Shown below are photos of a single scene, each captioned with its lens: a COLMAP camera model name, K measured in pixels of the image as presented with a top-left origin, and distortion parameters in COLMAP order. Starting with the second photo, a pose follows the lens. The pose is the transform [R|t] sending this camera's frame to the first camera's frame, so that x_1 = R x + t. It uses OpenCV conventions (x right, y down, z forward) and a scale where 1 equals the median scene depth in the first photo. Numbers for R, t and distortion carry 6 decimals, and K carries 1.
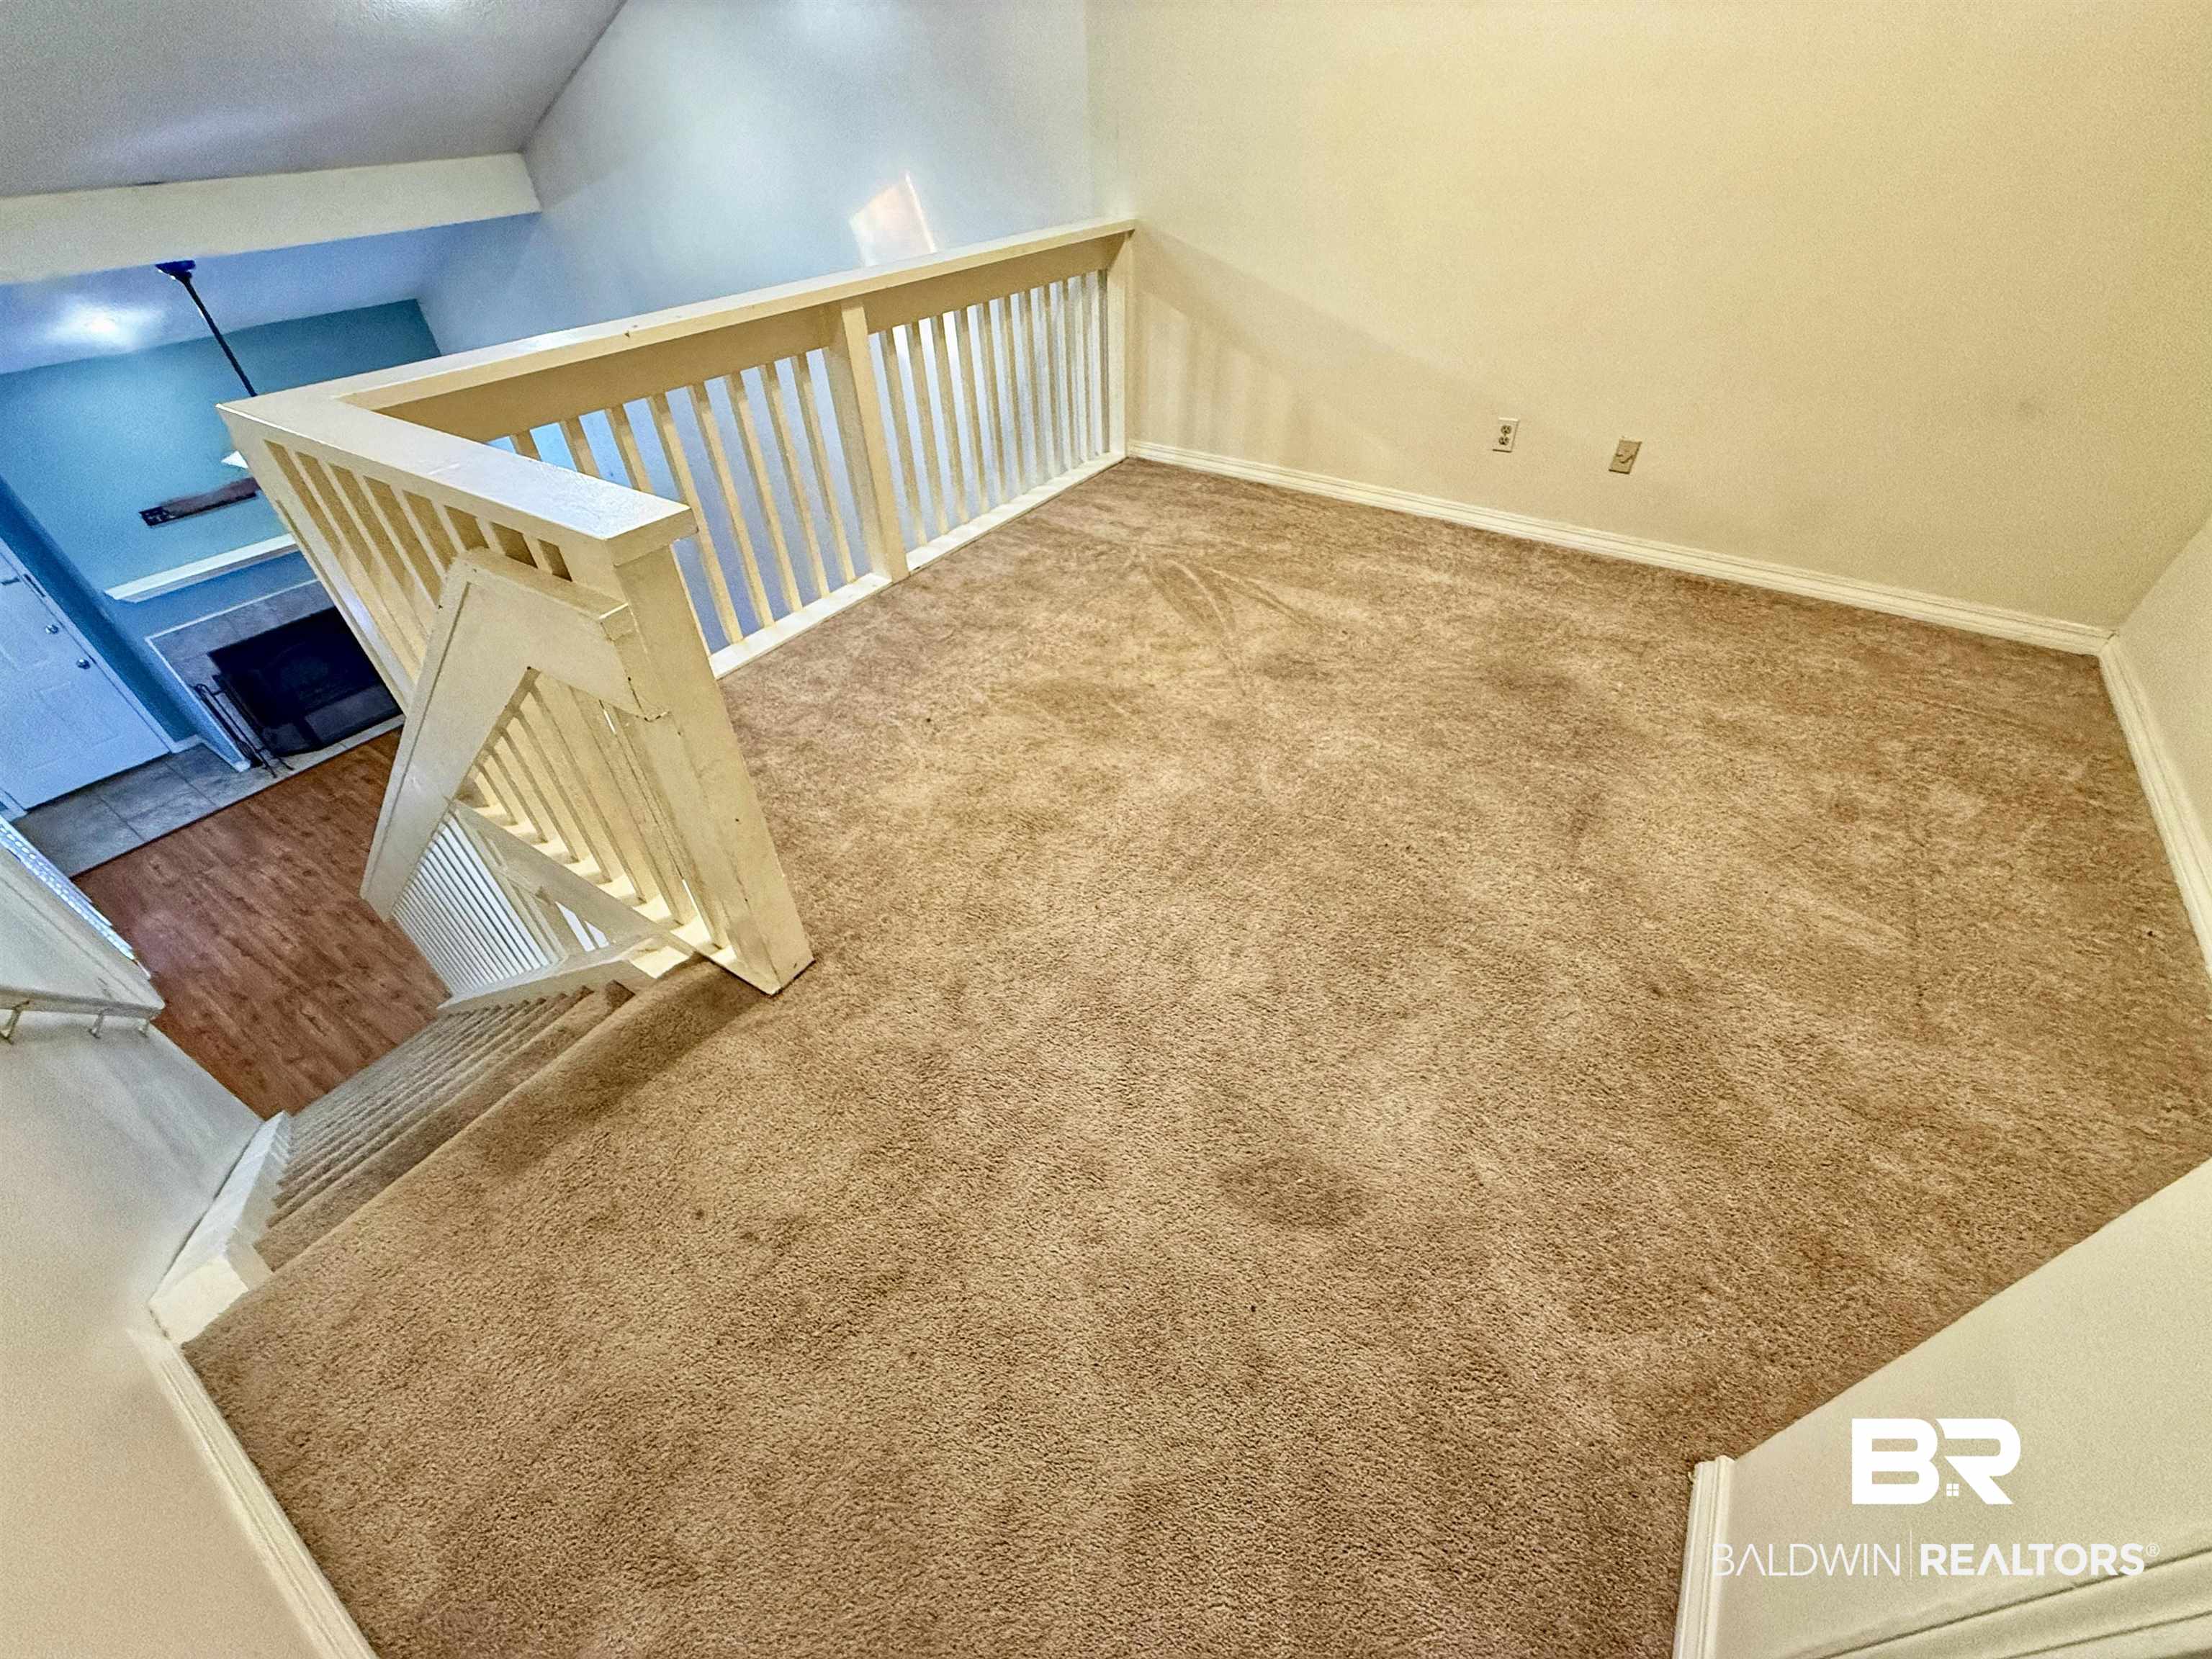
lens RADIAL K [[881.4, 0, 1101.3], [0, 881.4, 827.2], [0, 0, 1]] dist [0.000023, 0.000462]
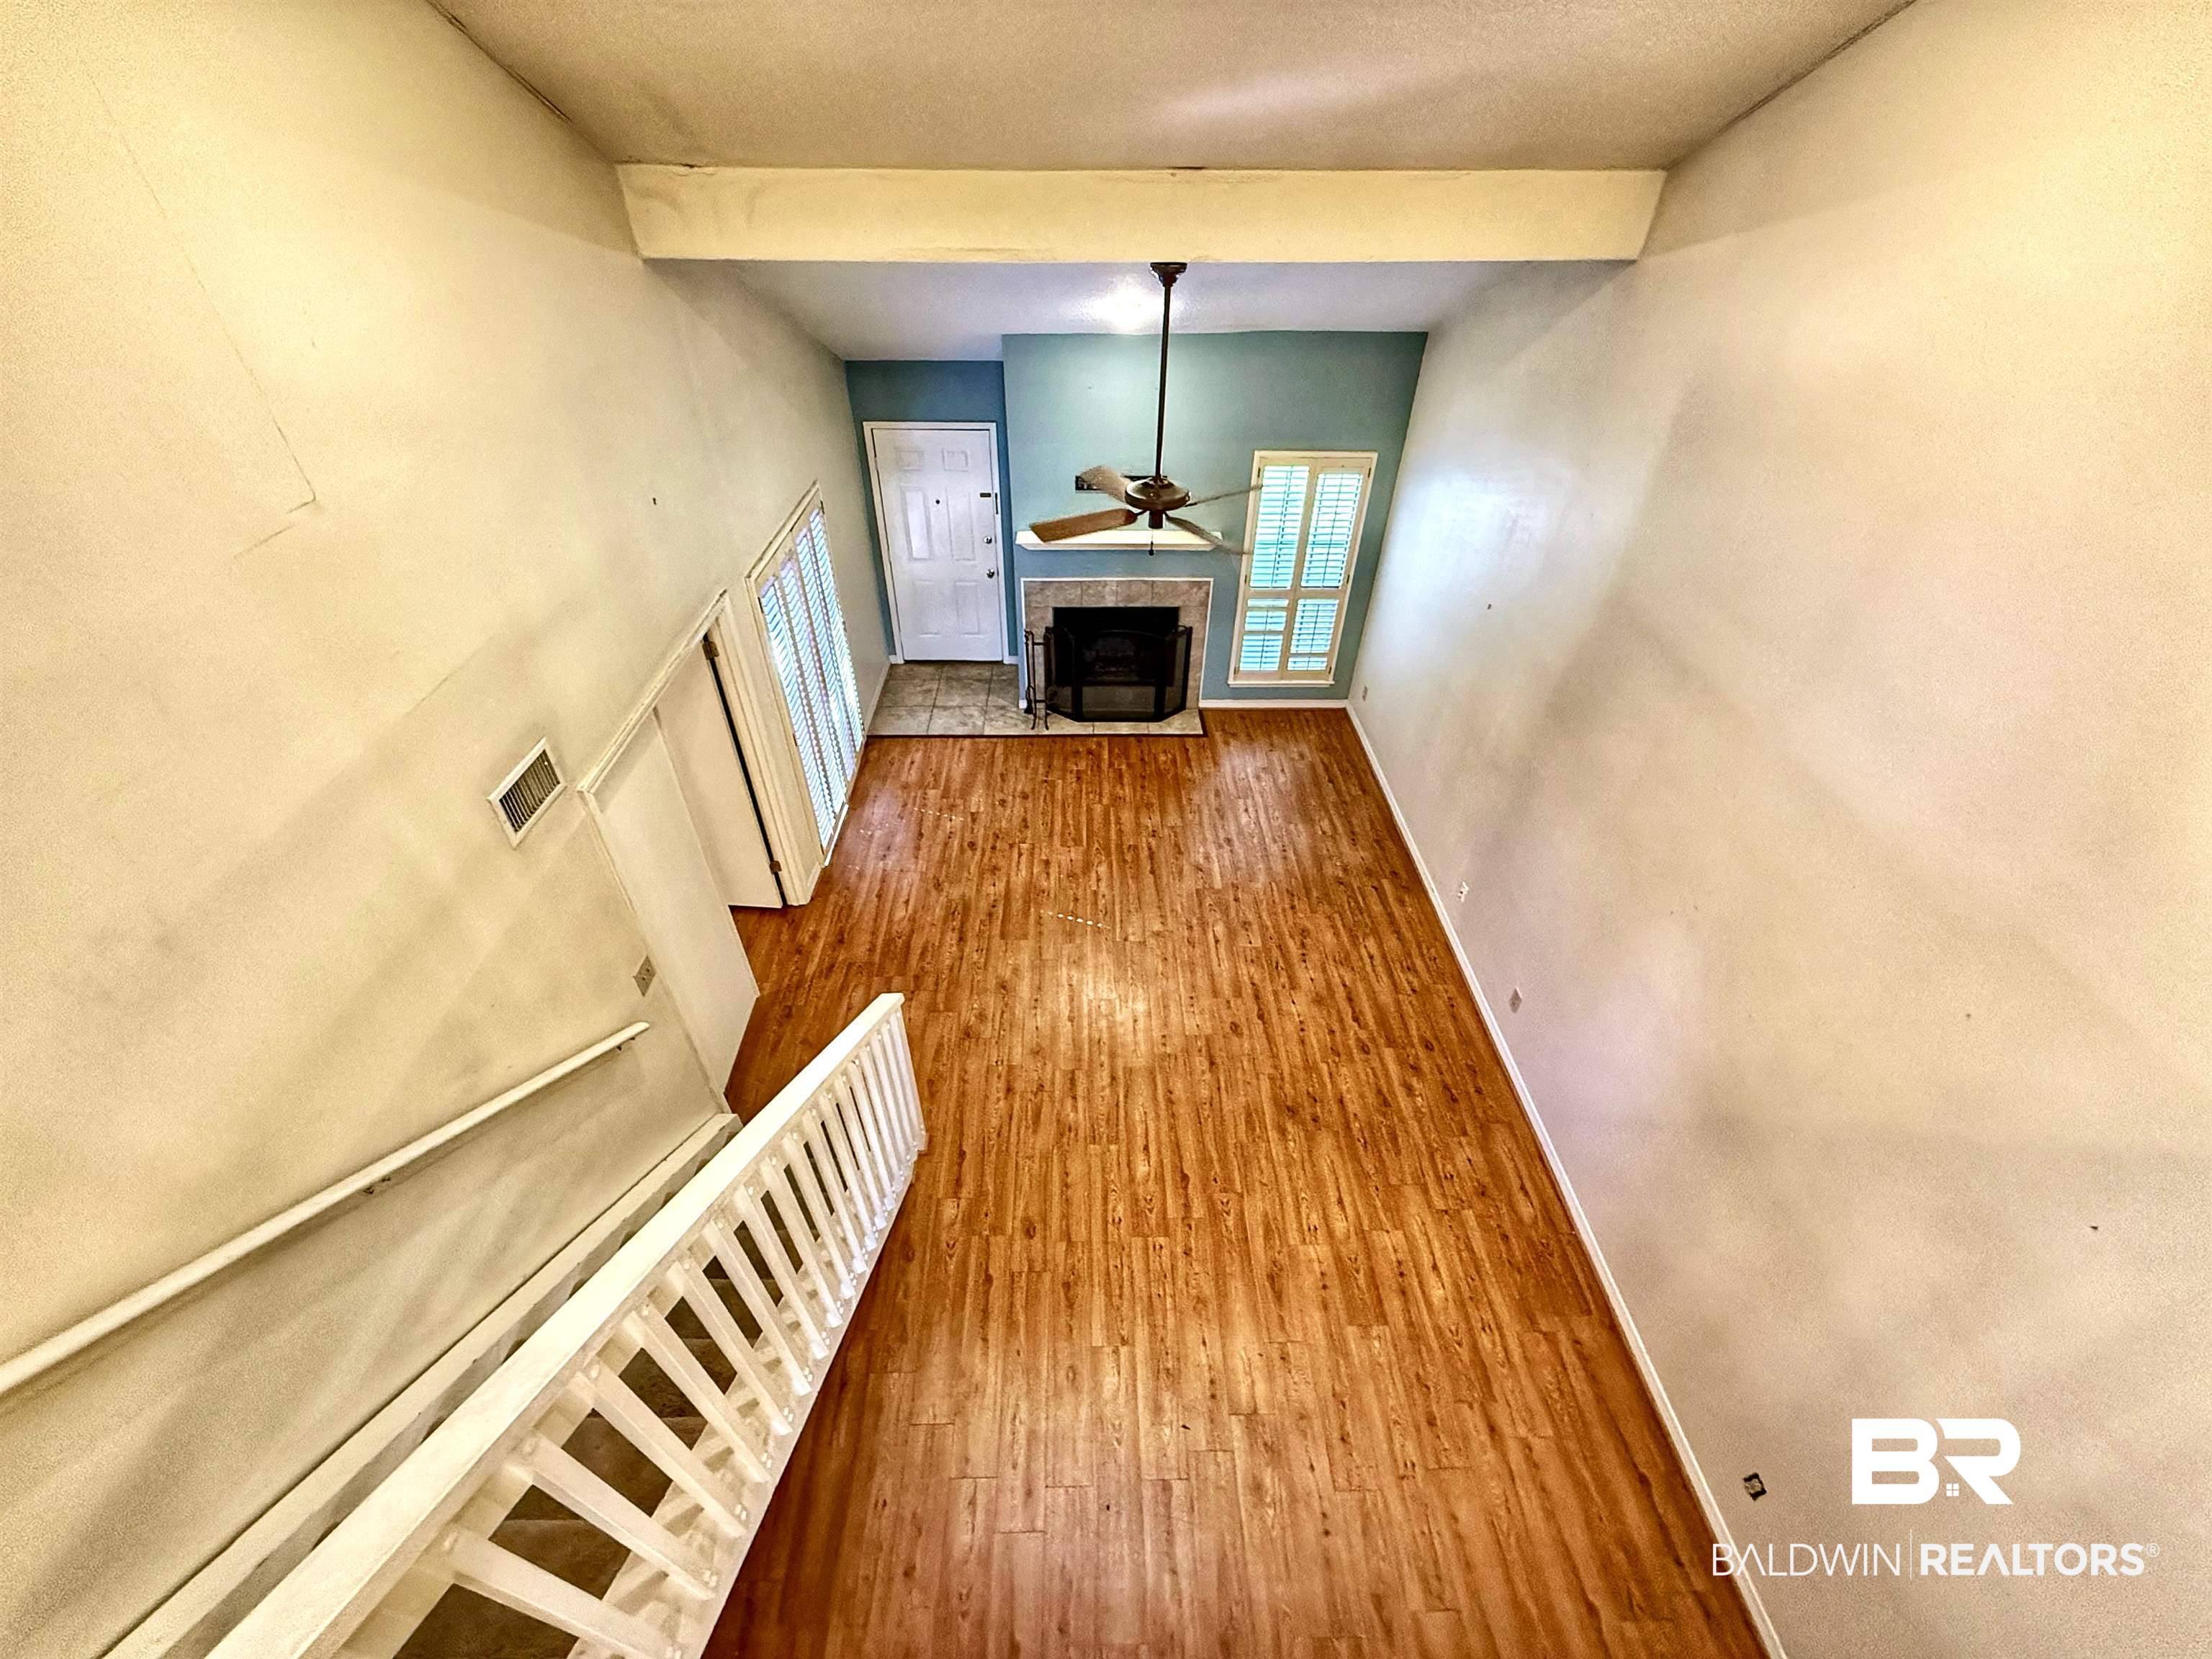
lens RADIAL K [[881.4, 0, 1101.3], [0, 881.4, 827.2], [0, 0, 1]] dist [0.000023, 0.000462]
pose [[0.564780, 0.541698, -0.622564, -0.203644], [-0.554154, 0.807958, 0.200292, -0.244183], [0.611503, 0.231876, 0.756503, 0.326624]]
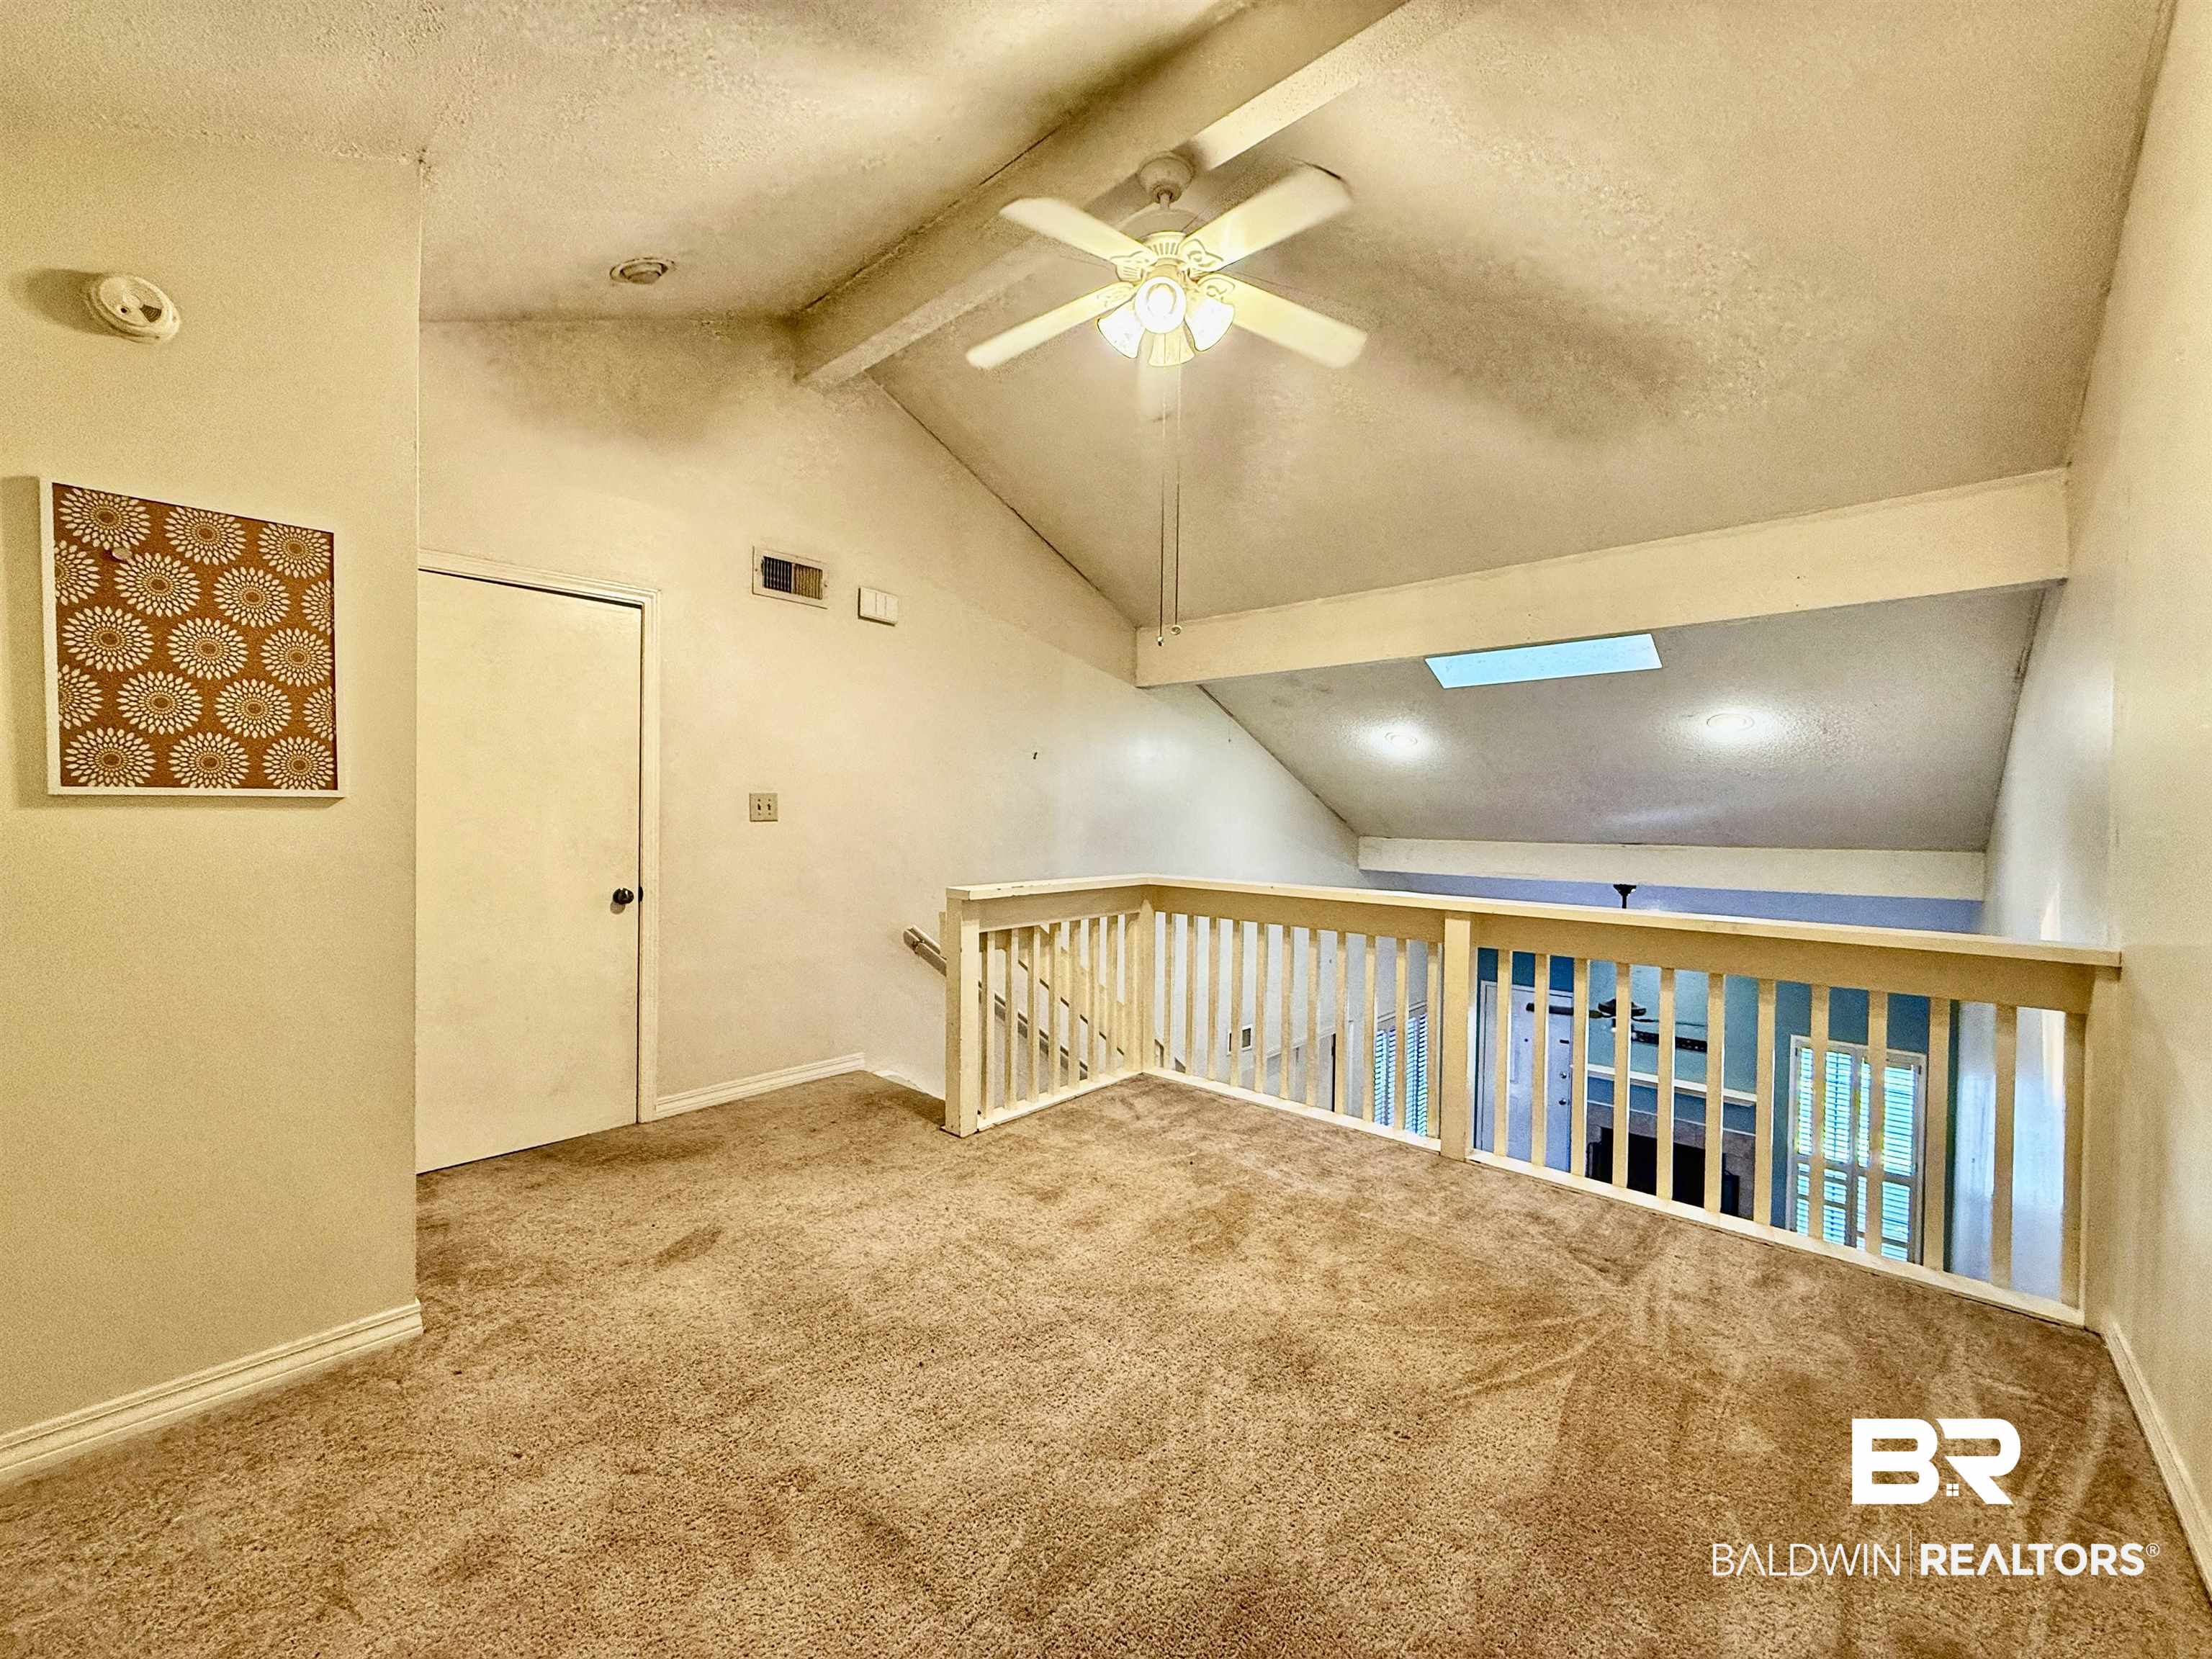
lens RADIAL K [[881.4, 0, 1101.3], [0, 881.4, 827.2], [0, 0, 1]] dist [0.000023, 0.000462]
pose [[-0.151584, 0.030991, -0.987958, 0.419495], [-0.654463, 0.745888, 0.123813, -0.220347], [0.740743, 0.665350, -0.092782, 0.286245]]
